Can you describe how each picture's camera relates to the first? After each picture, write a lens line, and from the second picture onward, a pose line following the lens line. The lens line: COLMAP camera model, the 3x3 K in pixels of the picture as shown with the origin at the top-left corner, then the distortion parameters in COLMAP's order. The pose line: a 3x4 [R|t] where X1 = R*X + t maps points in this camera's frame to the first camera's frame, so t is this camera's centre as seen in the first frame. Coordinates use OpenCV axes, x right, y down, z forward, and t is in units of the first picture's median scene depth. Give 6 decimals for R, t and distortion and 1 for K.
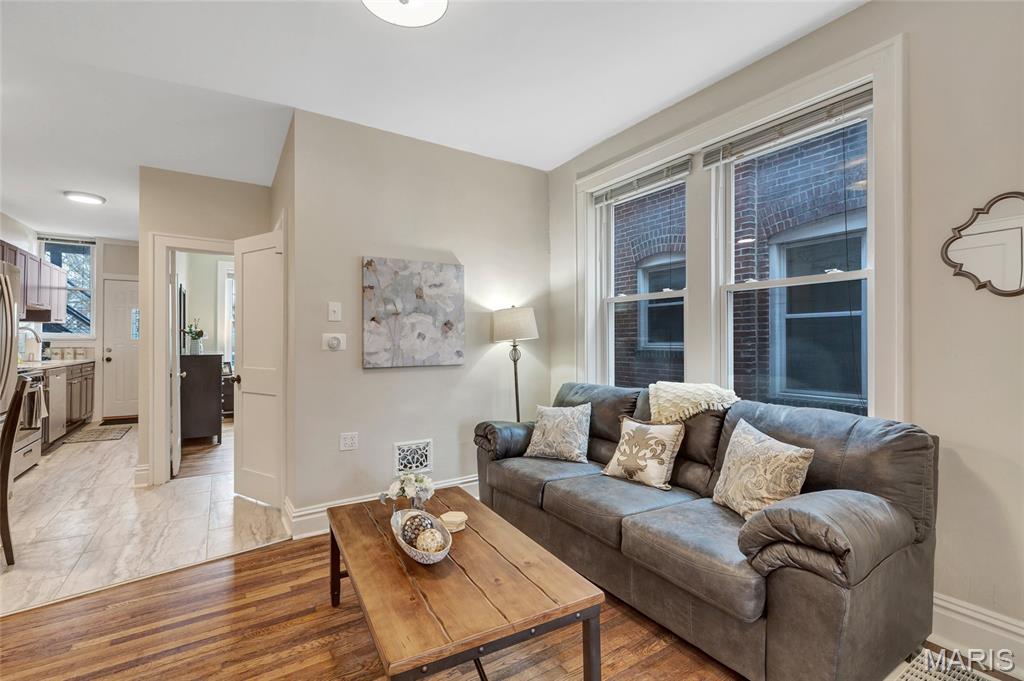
lens RADIAL K [[462.8, 0, 513.7], [0, 462.8, 338.8], [0, 0, 1]] dist [0.001364, -0.000692]
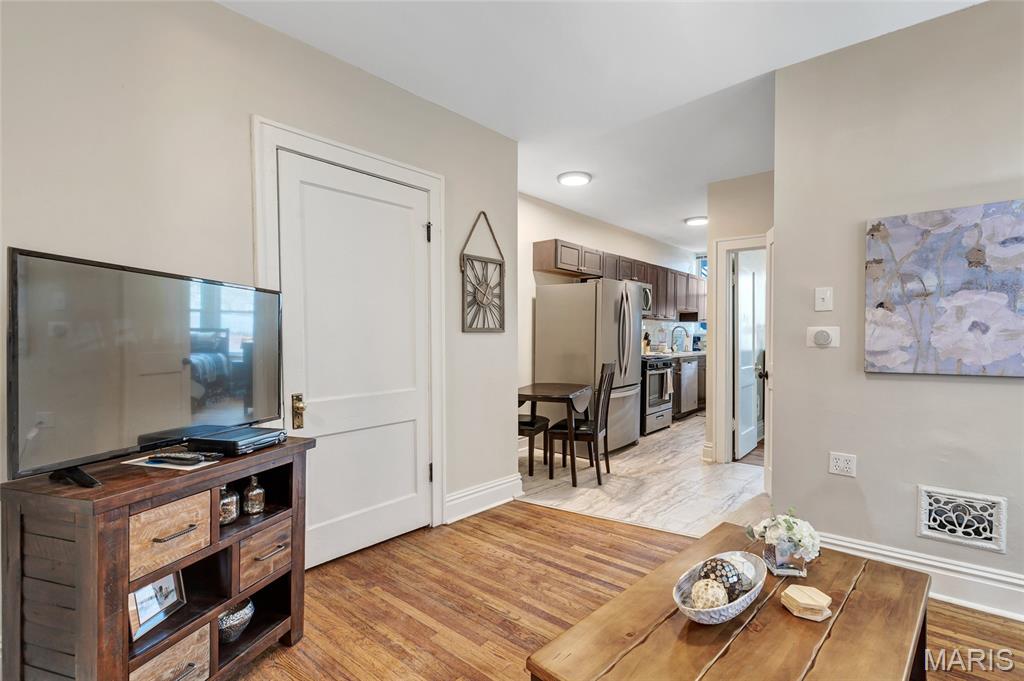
lens RADIAL K [[474.7, 0, 513.9], [0, 474.7, 350.2], [0, 0, 1]] dist [0.001215, -0.000062]
pose [[0.286092, 0.025032, -0.957875, 0.232316], [0.009509, 0.999535, 0.028961, 0.000918], [0.958155, -0.017394, 0.285721, 0.227483]]
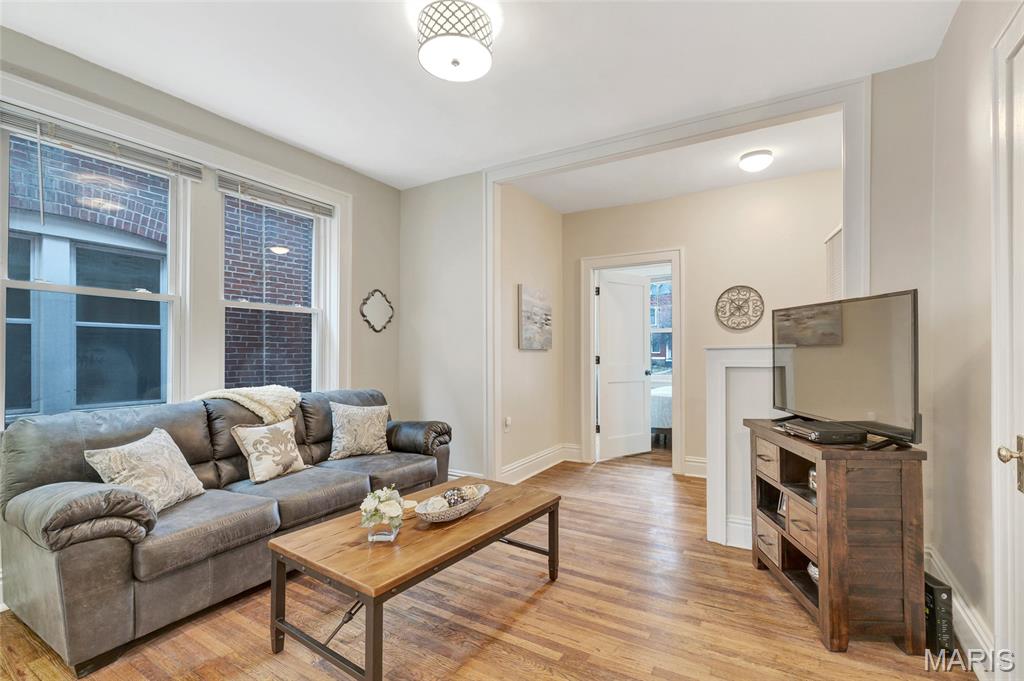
lens RADIAL K [[471.1, 0, 512.3], [0, 471.1, 356.1], [0, 0, 1]] dist [-0.001315, 0.000222]
pose [[-0.435958, -0.004671, 0.899955, -0.732939], [-0.005777, 0.999980, 0.002392, 0.010767], [-0.899948, -0.004156, -0.435977, 0.729112]]
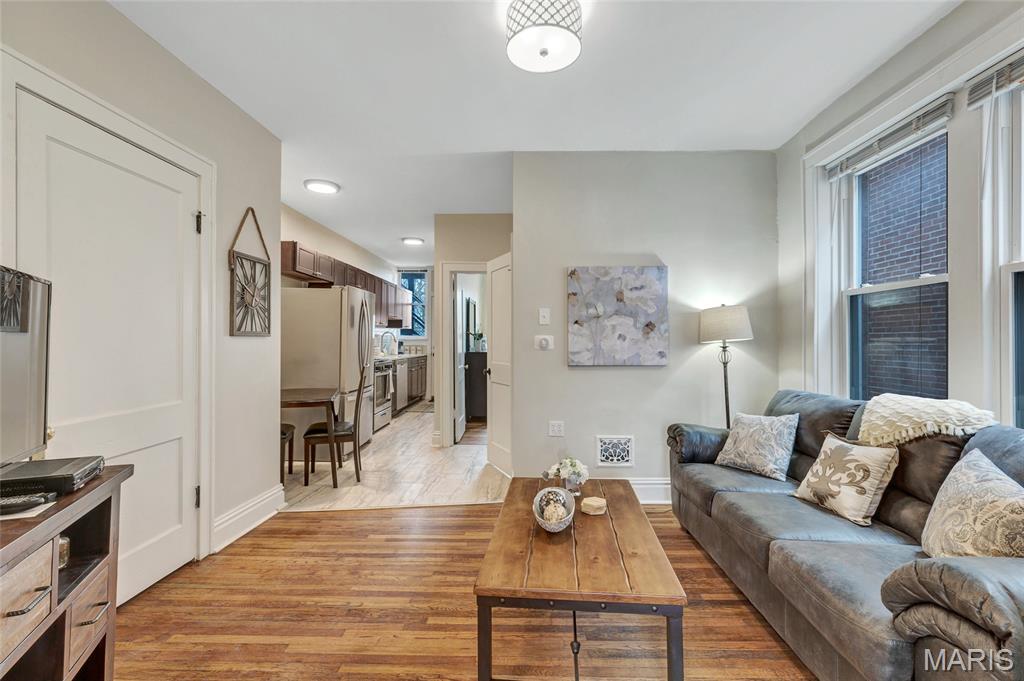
lens RADIAL K [[462.8, 0, 513.7], [0, 462.8, 338.8], [0, 0, 1]] dist [0.001364, -0.000692]
pose [[0.827780, -0.001906, -0.561049, 0.190526], [0.002179, 0.999998, -0.000184, -0.002312], [0.561048, -0.001070, 0.827782, -0.013116]]
